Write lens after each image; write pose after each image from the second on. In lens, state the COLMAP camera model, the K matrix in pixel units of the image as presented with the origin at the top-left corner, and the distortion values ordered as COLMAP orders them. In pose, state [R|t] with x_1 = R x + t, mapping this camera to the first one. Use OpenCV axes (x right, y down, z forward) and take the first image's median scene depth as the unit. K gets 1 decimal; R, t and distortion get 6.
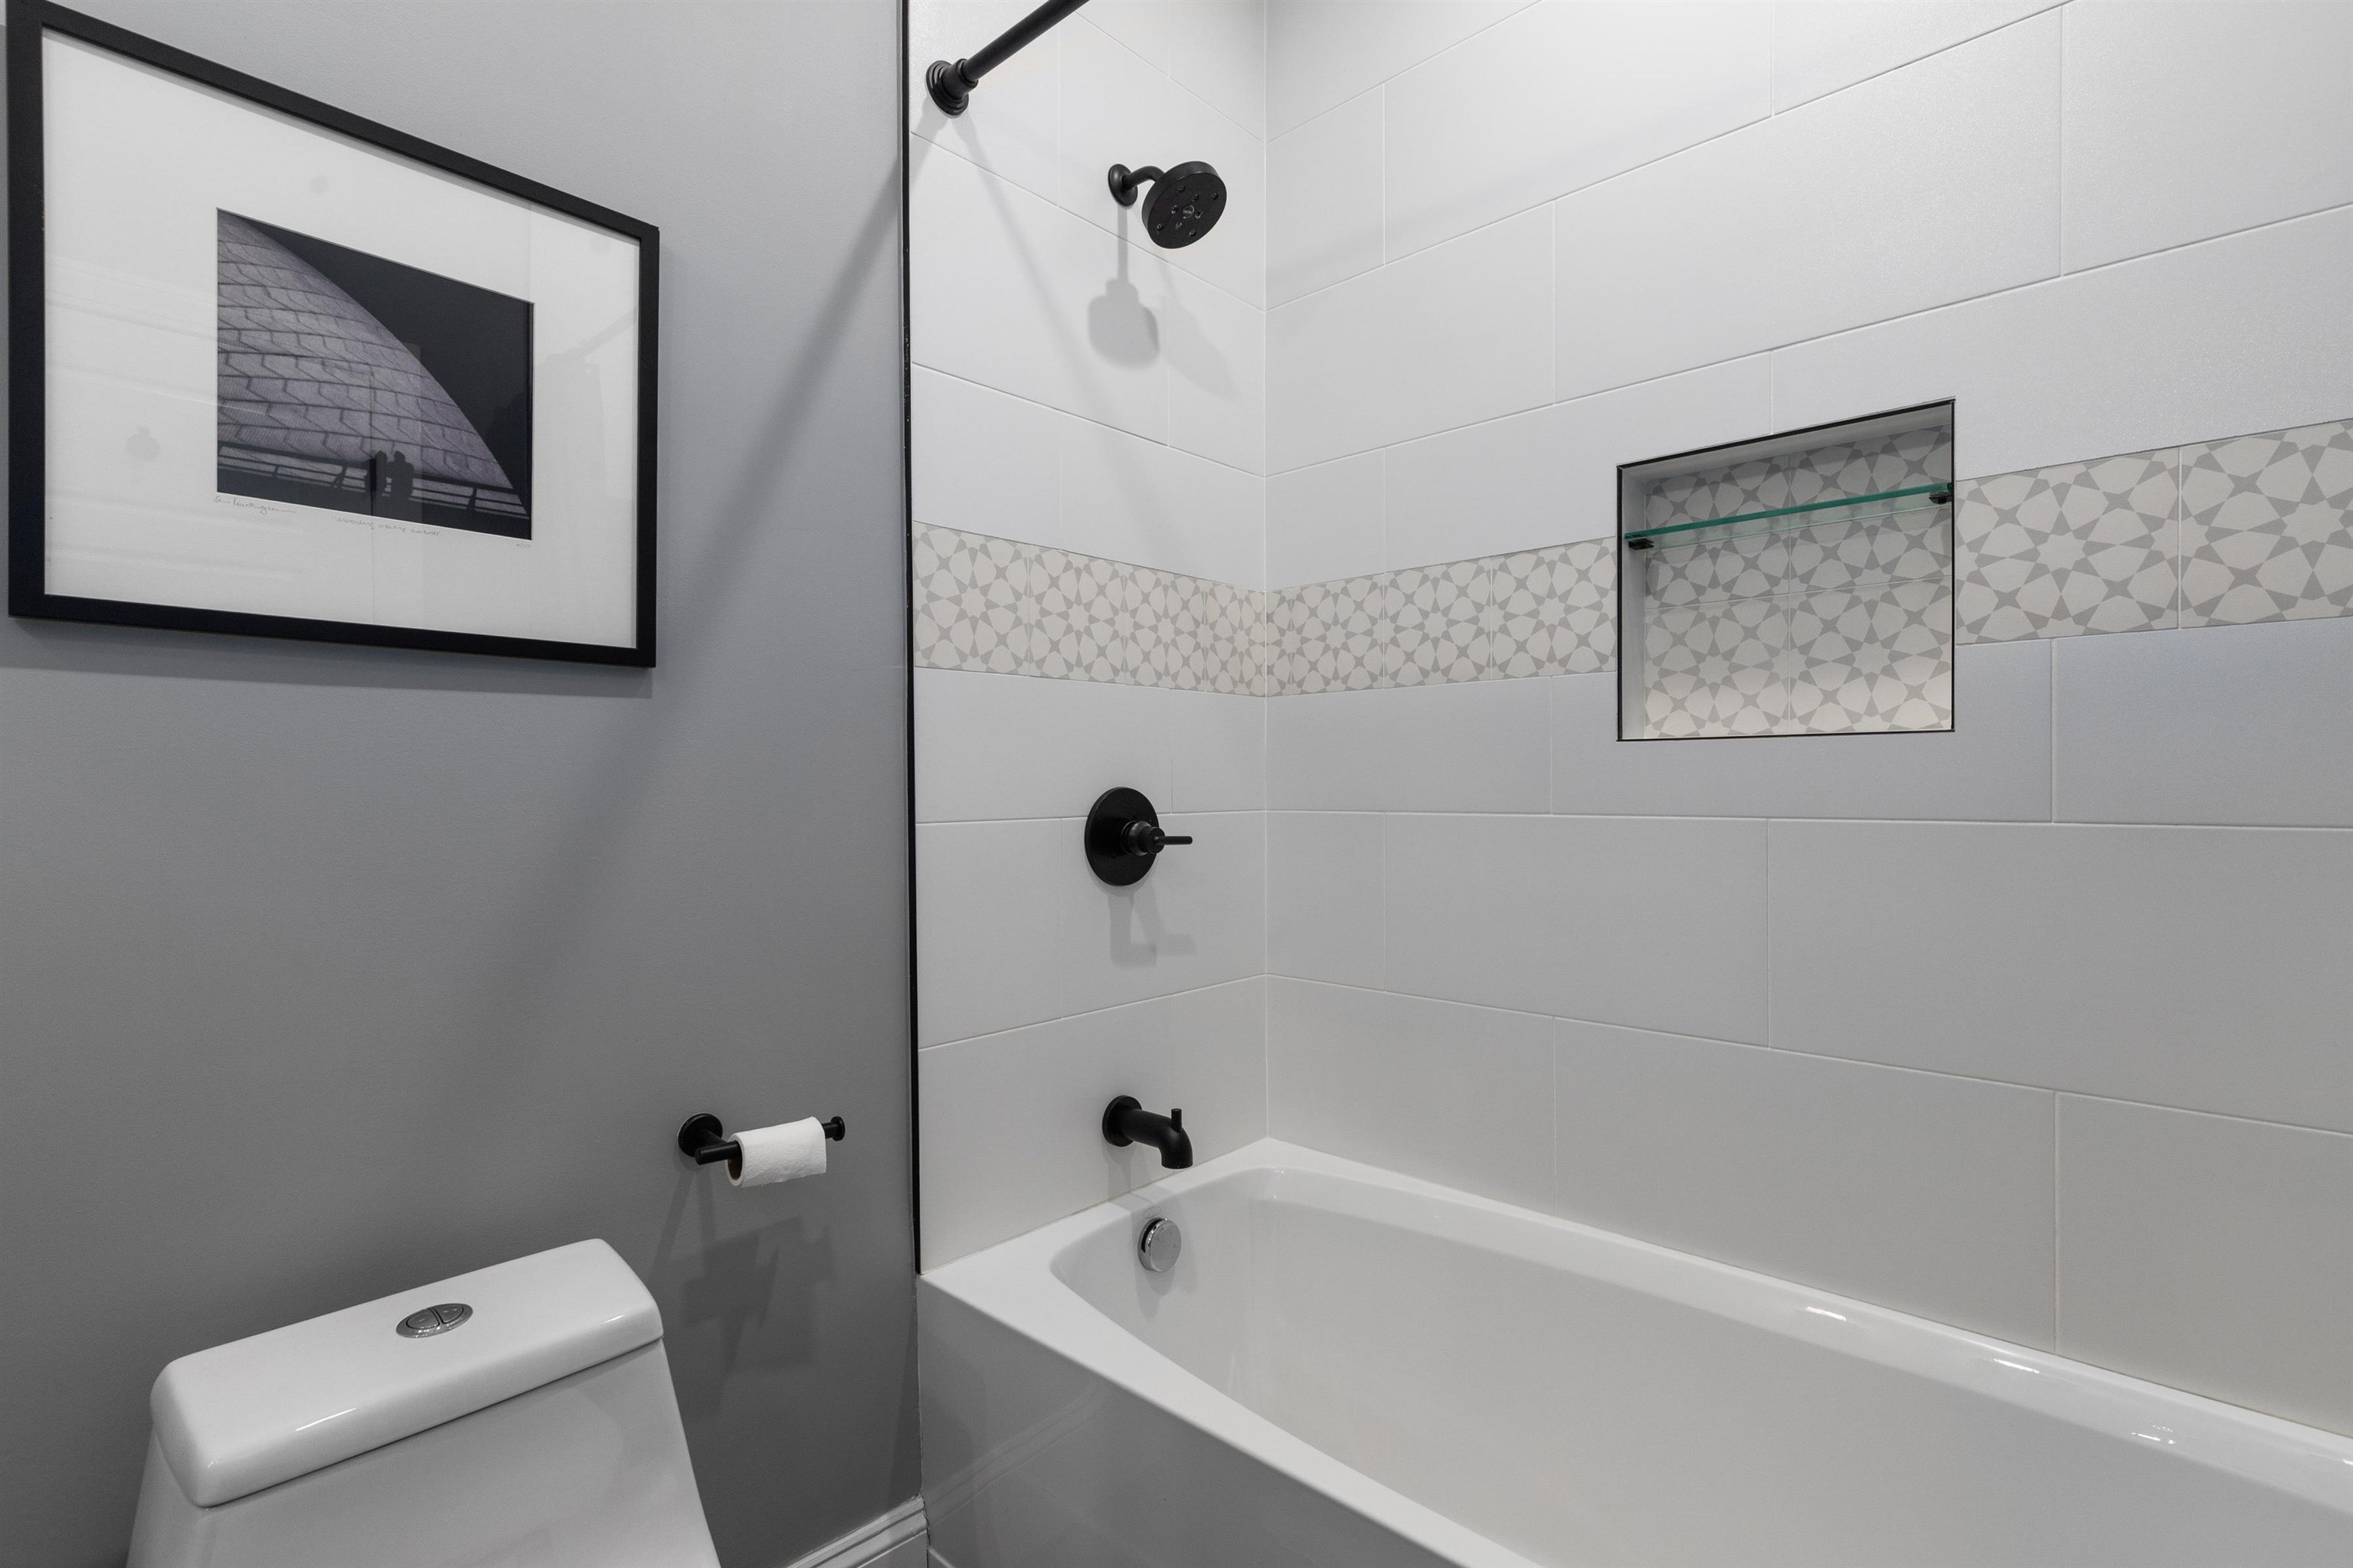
lens RADIAL K [[1059.9, 0, 1174.6], [0, 1059.9, 795.2], [0, 0, 1]] dist [-0.000147, 0.001330]
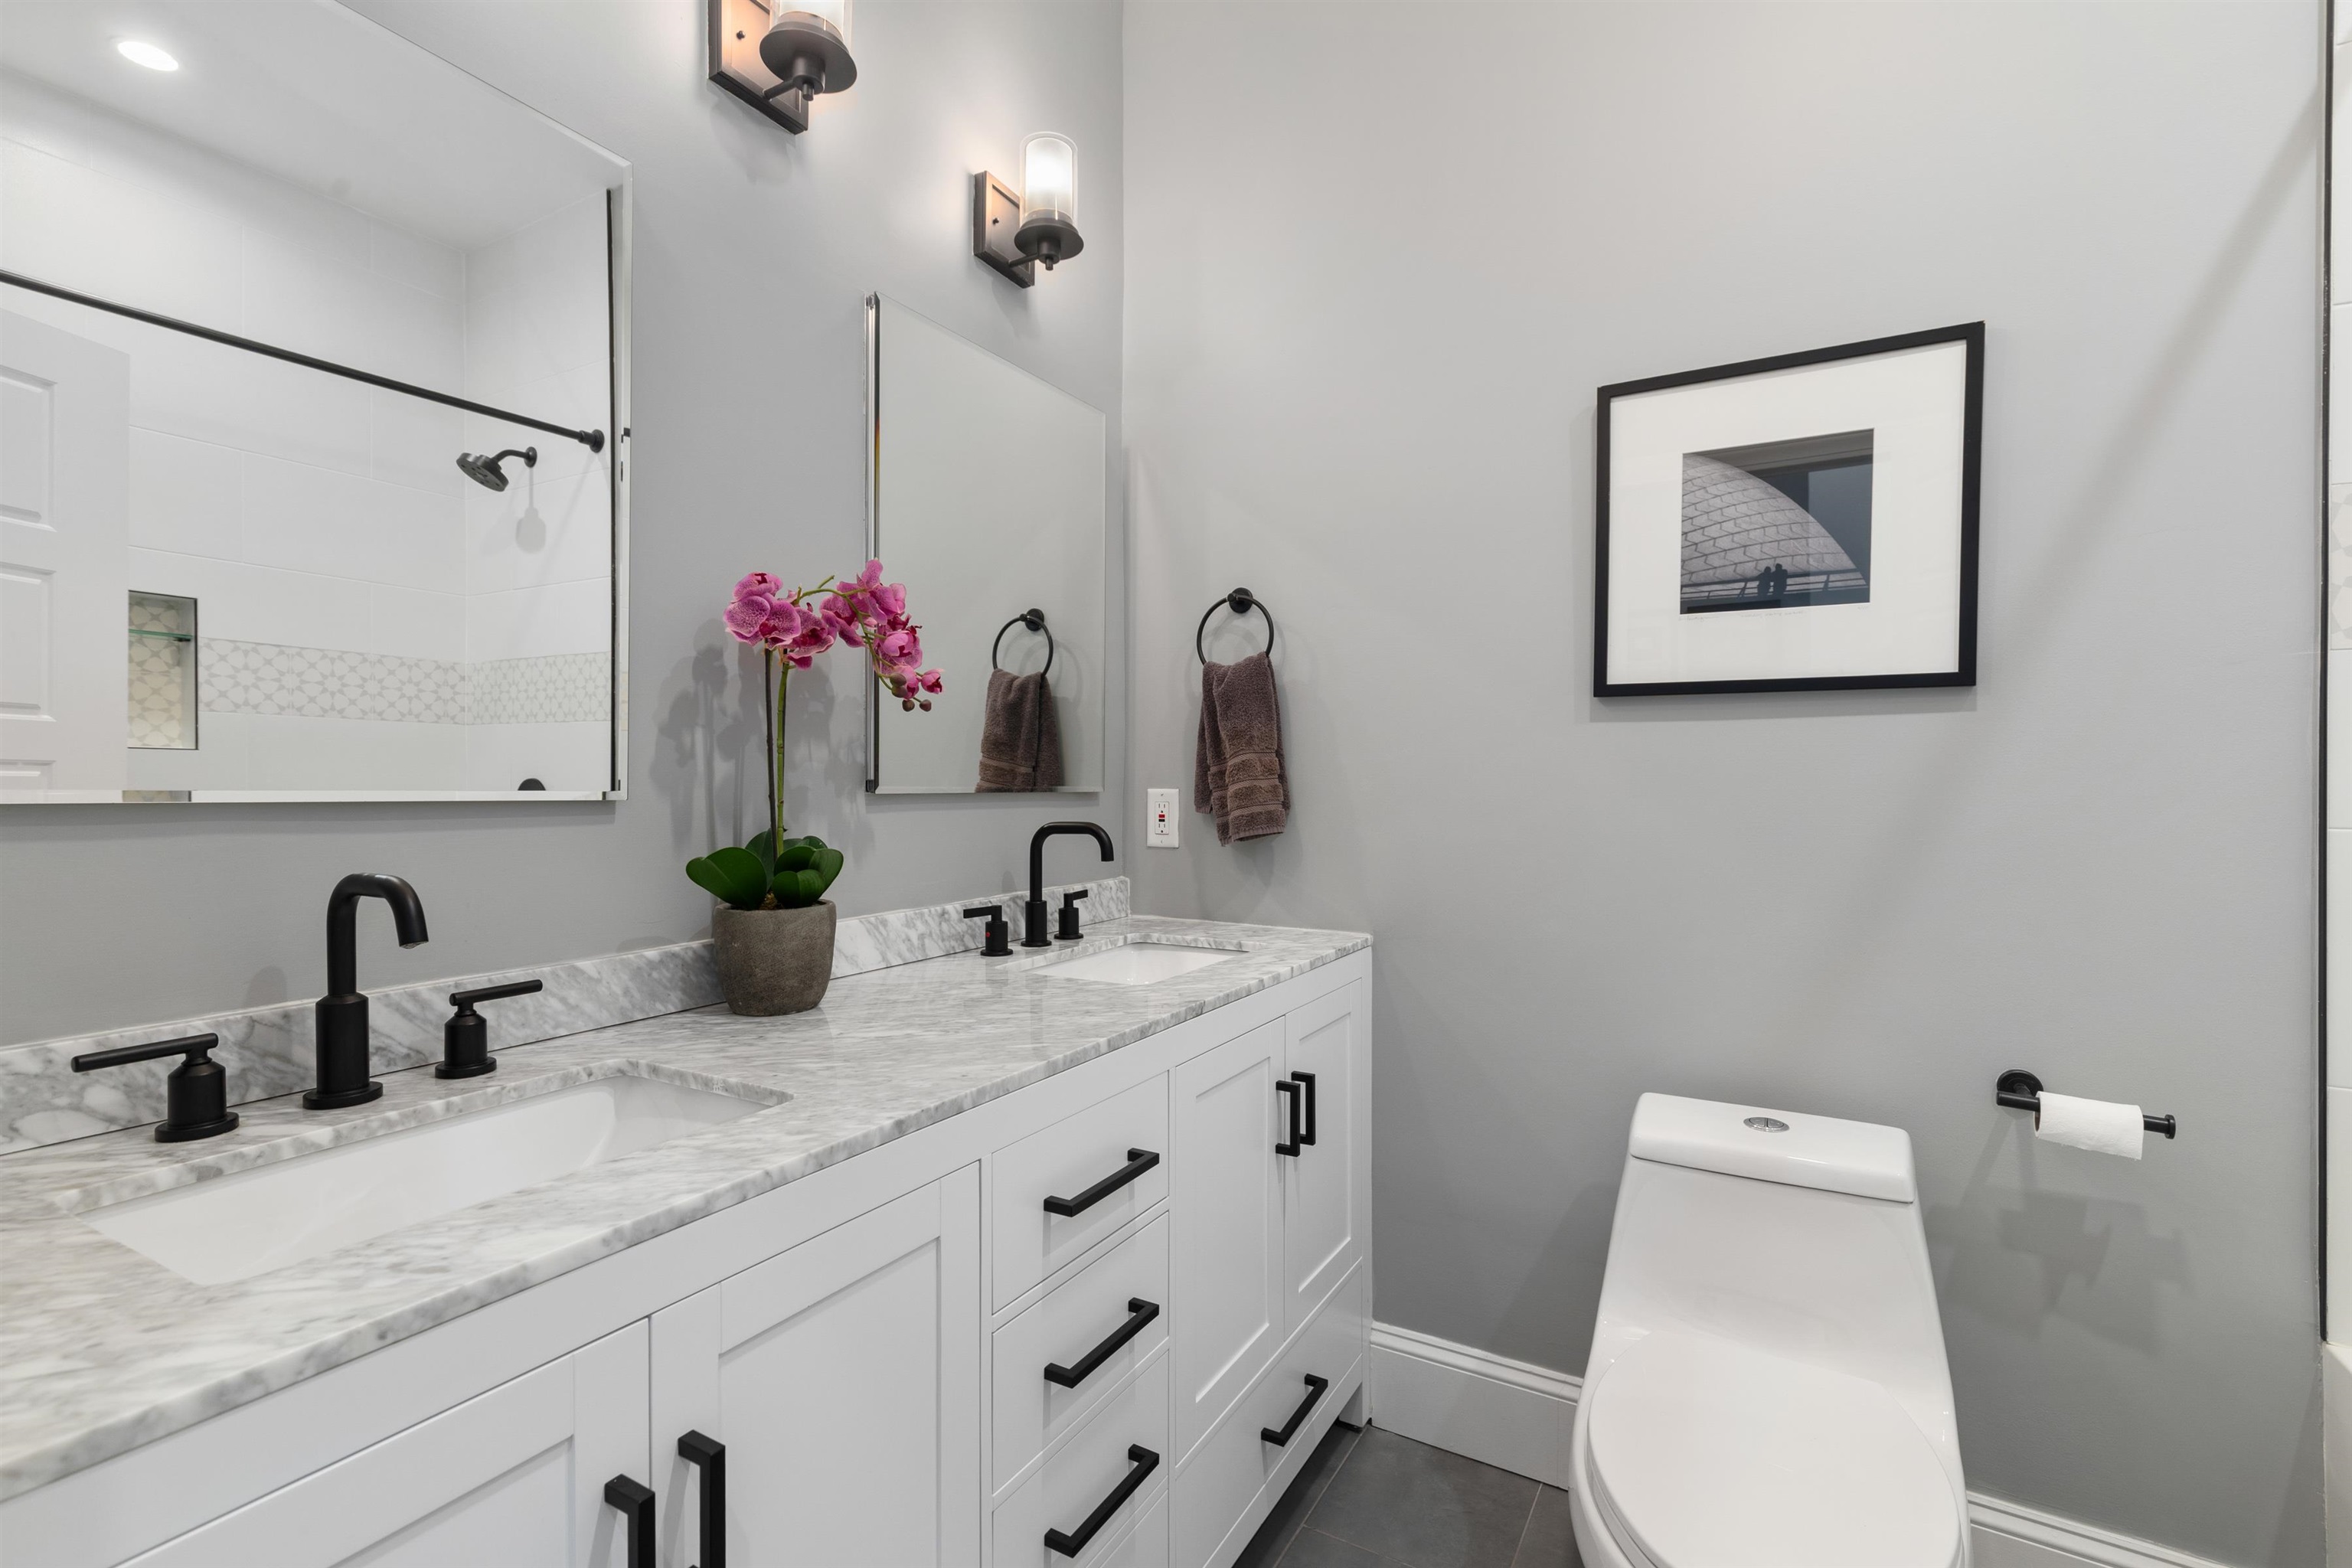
lens RADIAL K [[1059.4, 0, 1173.5], [0, 1059.4, 783.4], [0, 0, 1]] dist [-0.000147, 0.001330]
pose [[0.220274, 0.013313, -0.975347, 0.539581], [-0.011391, 0.999874, 0.011075, -0.013769], [0.975372, 0.008671, 0.220398, -0.173973]]
